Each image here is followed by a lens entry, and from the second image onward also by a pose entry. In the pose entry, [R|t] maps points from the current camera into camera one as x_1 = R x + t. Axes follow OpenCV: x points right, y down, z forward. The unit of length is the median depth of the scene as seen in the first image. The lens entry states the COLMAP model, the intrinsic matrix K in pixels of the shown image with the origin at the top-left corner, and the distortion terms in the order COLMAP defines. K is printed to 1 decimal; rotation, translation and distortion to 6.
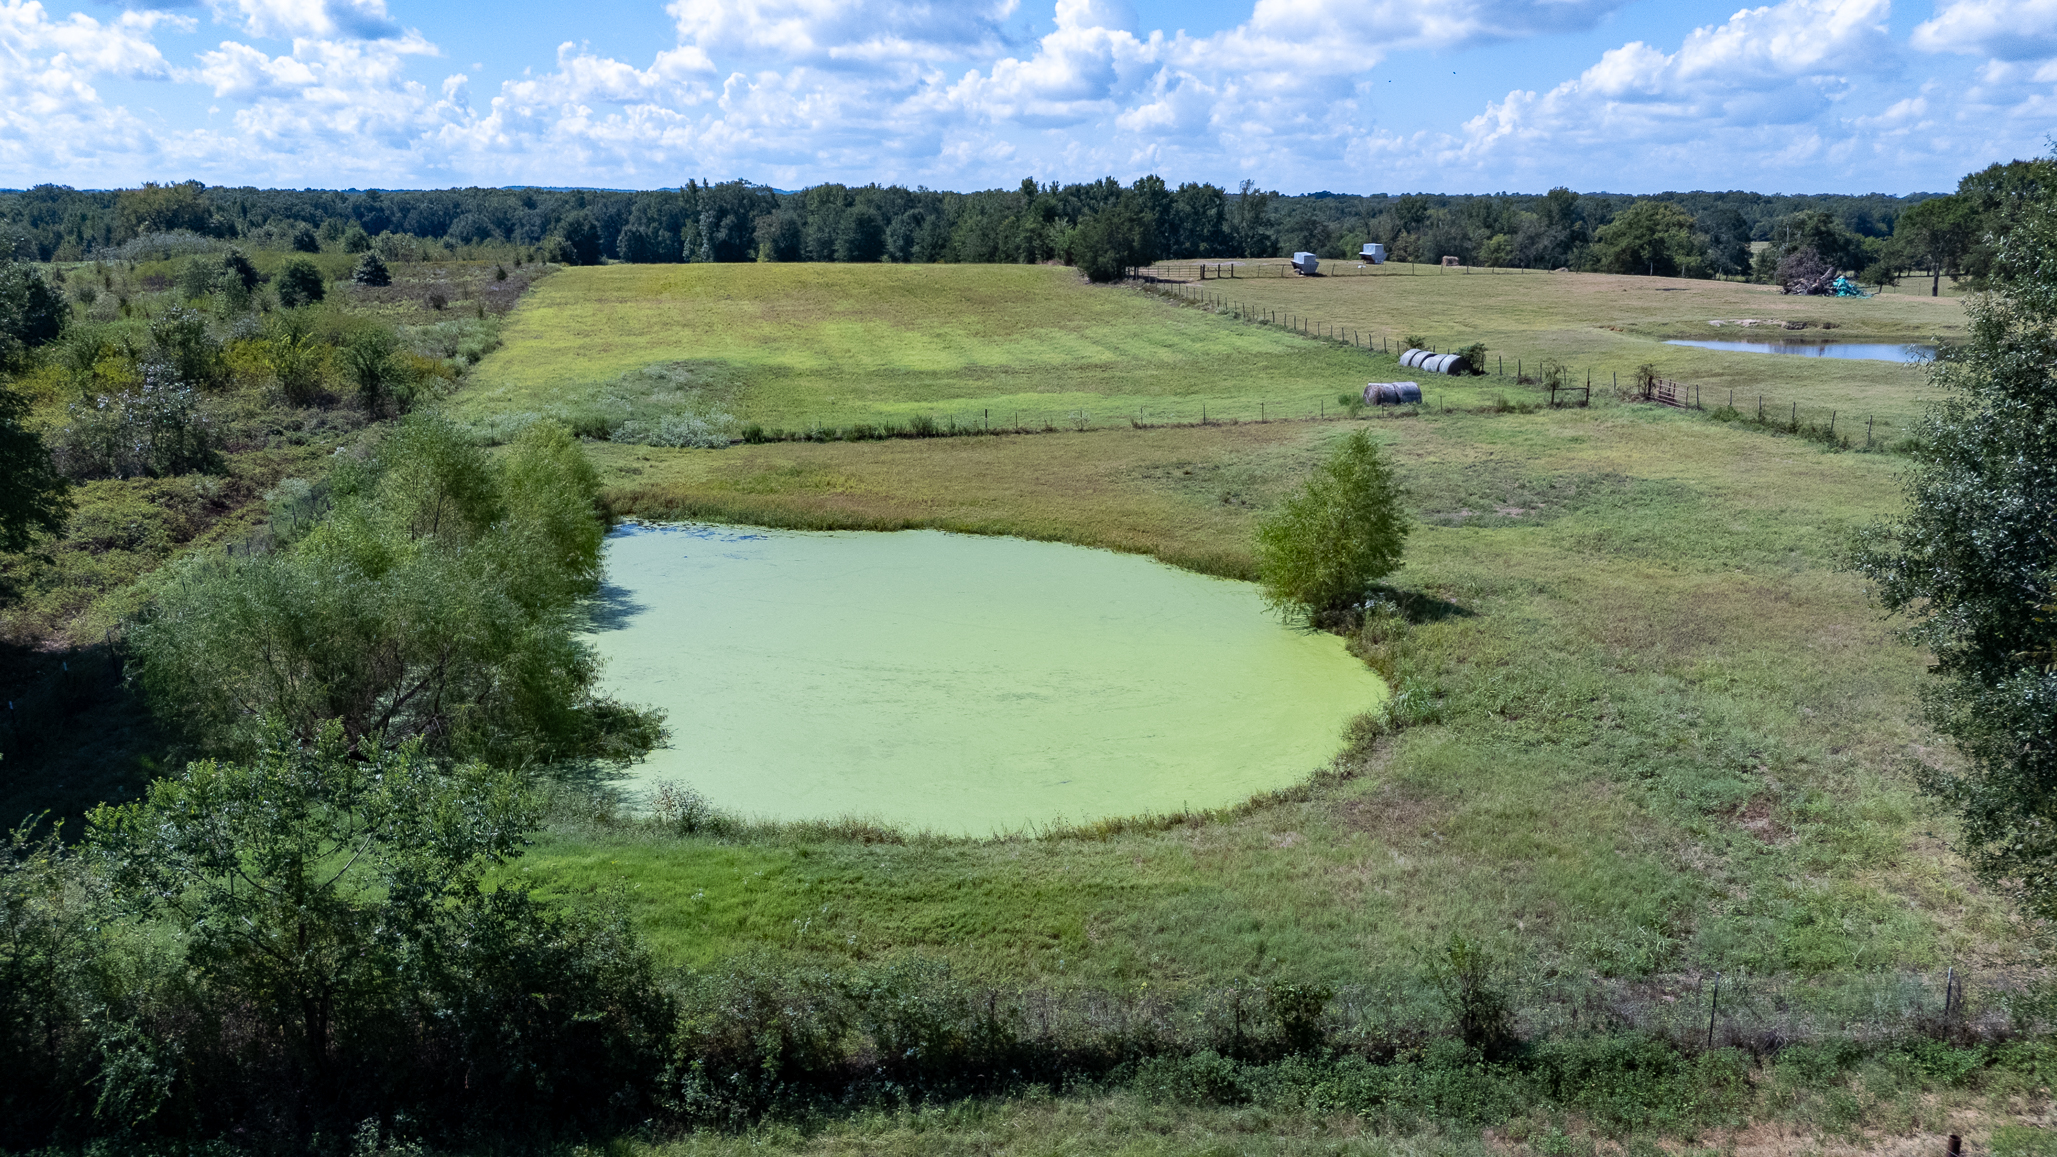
lens RADIAL K [[1557.1, 0, 1028.5], [0, 1557.1, 578.5], [0, 0, 1]] dist [0.125322, -0.228236]
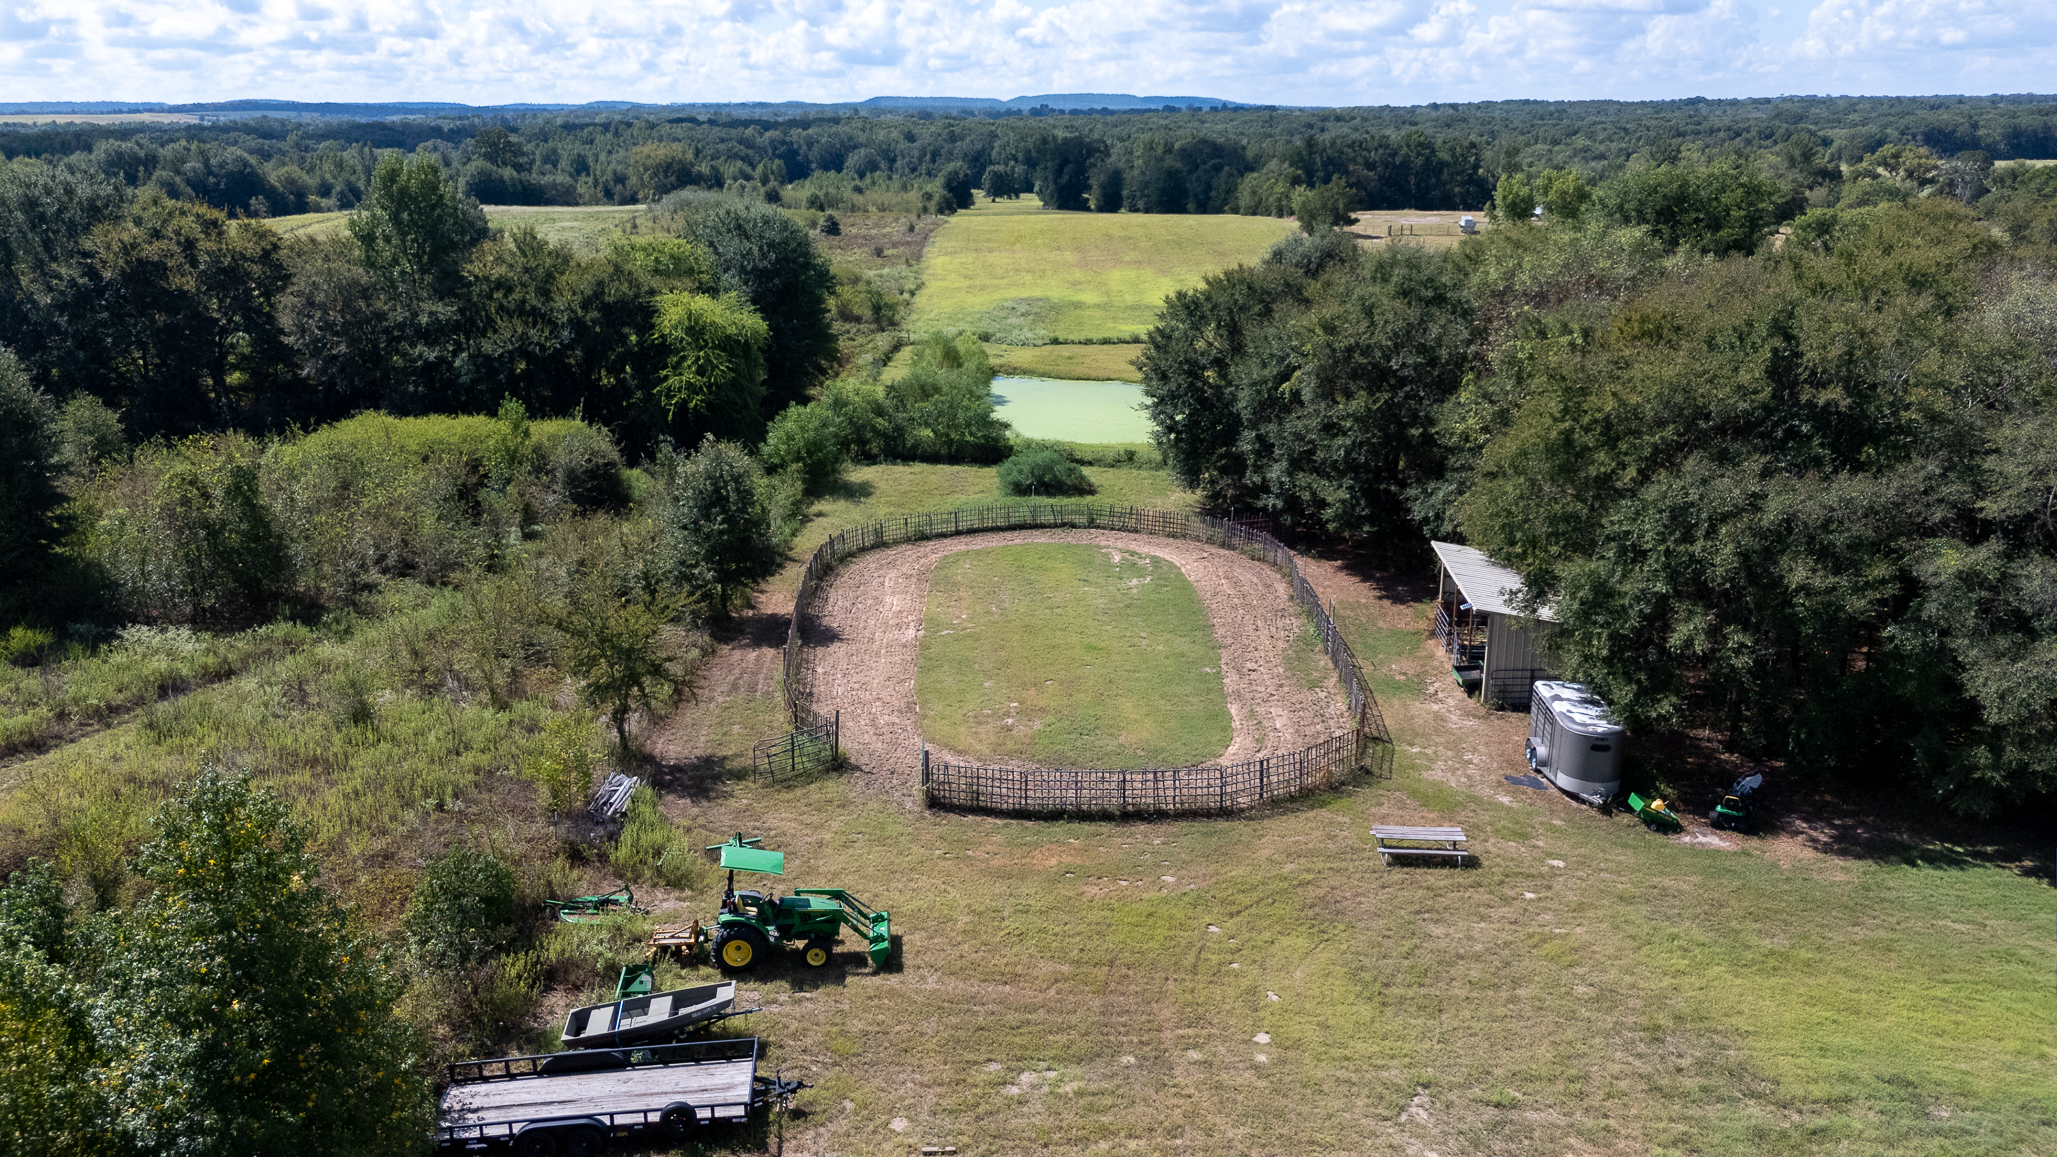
lens RADIAL K [[1557.1, 0, 1028.5], [0, 1557.1, 578.5], [0, 0, 1]] dist [0.125322, -0.228236]
pose [[0.976455, 0.055522, -0.208455, 0.062495], [-0.043398, 0.997114, 0.062296, 0.024978], [0.211312, -0.051783, 0.976046, -0.273764]]
